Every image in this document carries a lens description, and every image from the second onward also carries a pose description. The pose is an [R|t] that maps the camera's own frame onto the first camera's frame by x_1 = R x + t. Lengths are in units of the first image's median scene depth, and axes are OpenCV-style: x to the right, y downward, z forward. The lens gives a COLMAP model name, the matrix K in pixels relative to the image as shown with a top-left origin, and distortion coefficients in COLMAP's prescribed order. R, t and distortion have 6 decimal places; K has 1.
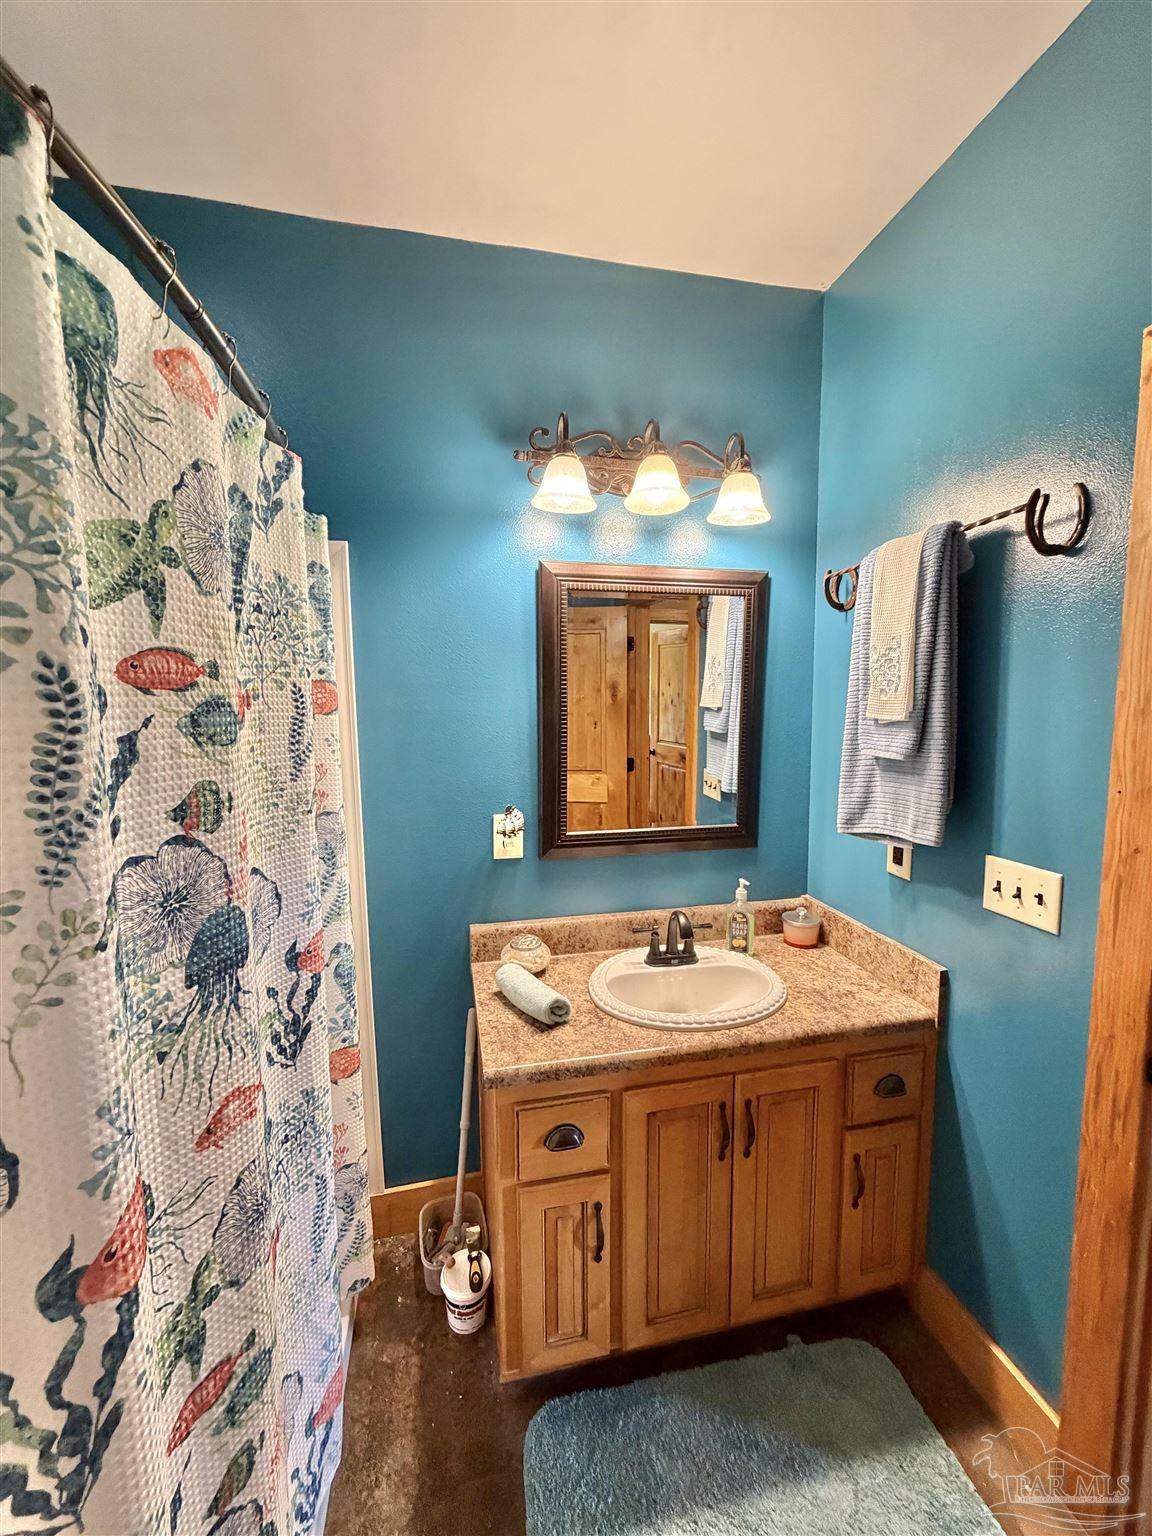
lens RADIAL K [[611.2, 0, 577.7], [0, 611.2, 763.1], [0, 0, 1]] dist [0.000739, -0.000286]
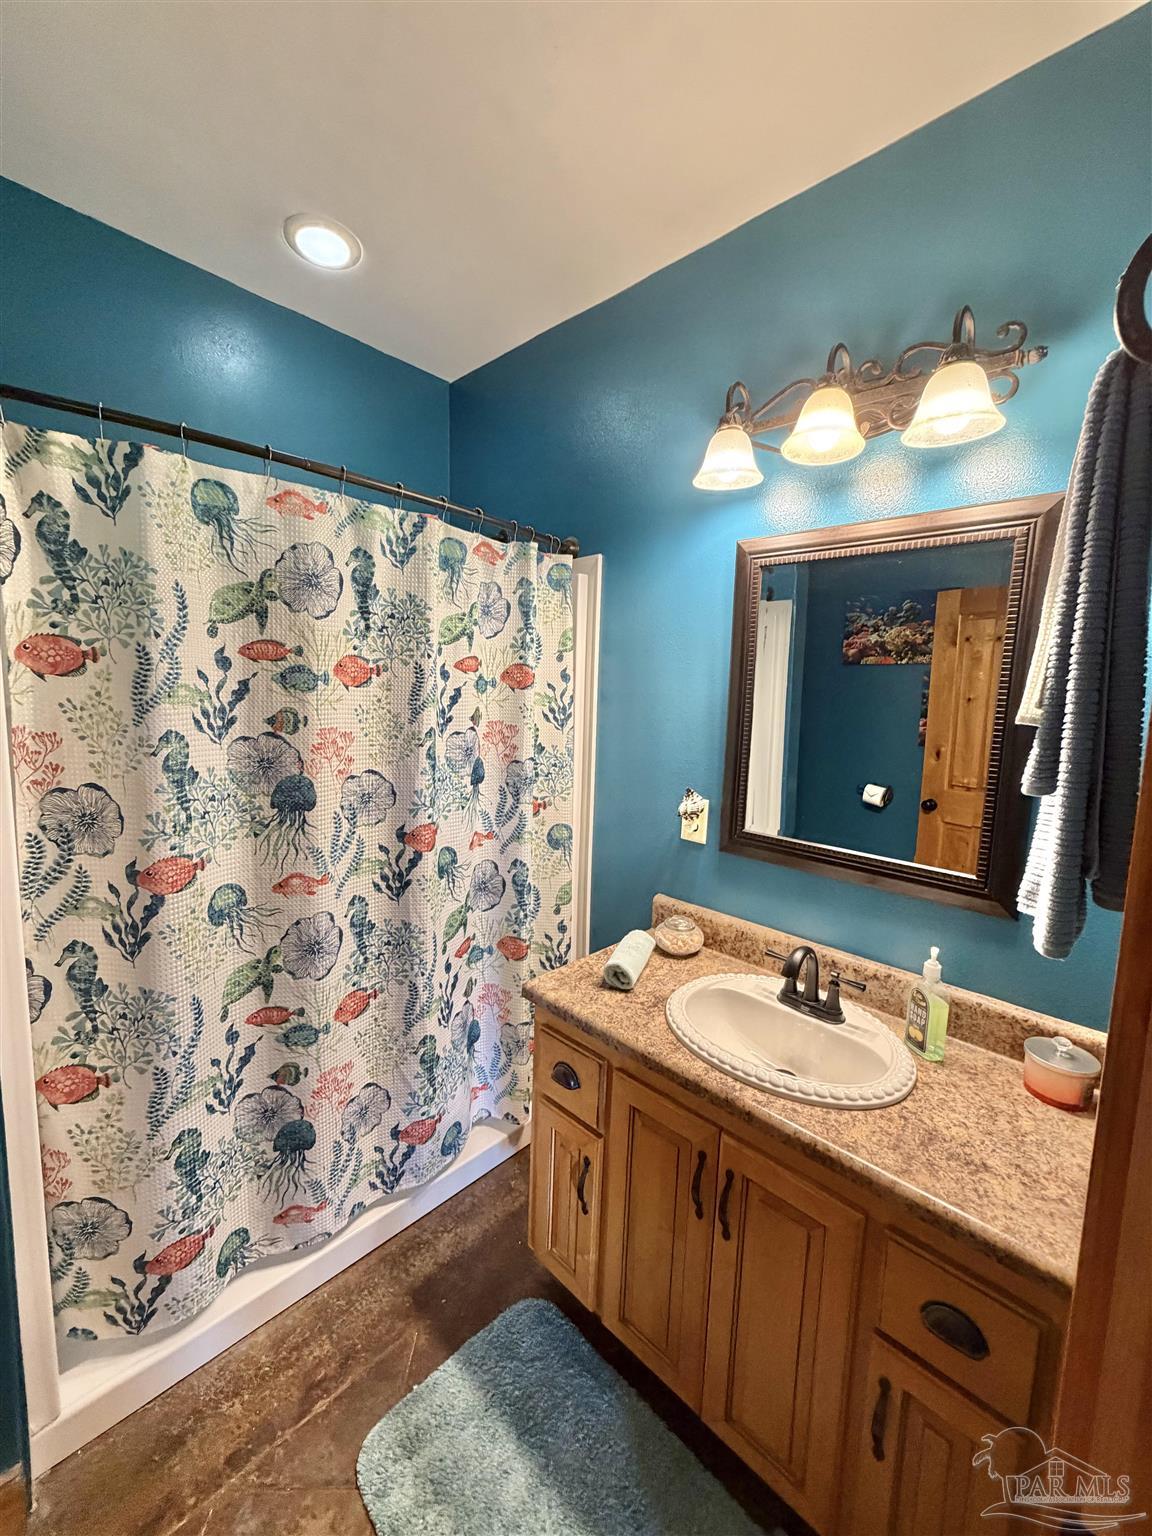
lens RADIAL K [[611.2, 0, 576.7], [0, 611.2, 764.1], [0, 0, 1]] dist [0.000739, -0.000286]
pose [[0.556976, 0.124646, -0.821122, 1.045996], [-0.125259, 0.989972, 0.065313, -0.023894], [0.821029, 0.066475, 0.567004, 0.445724]]
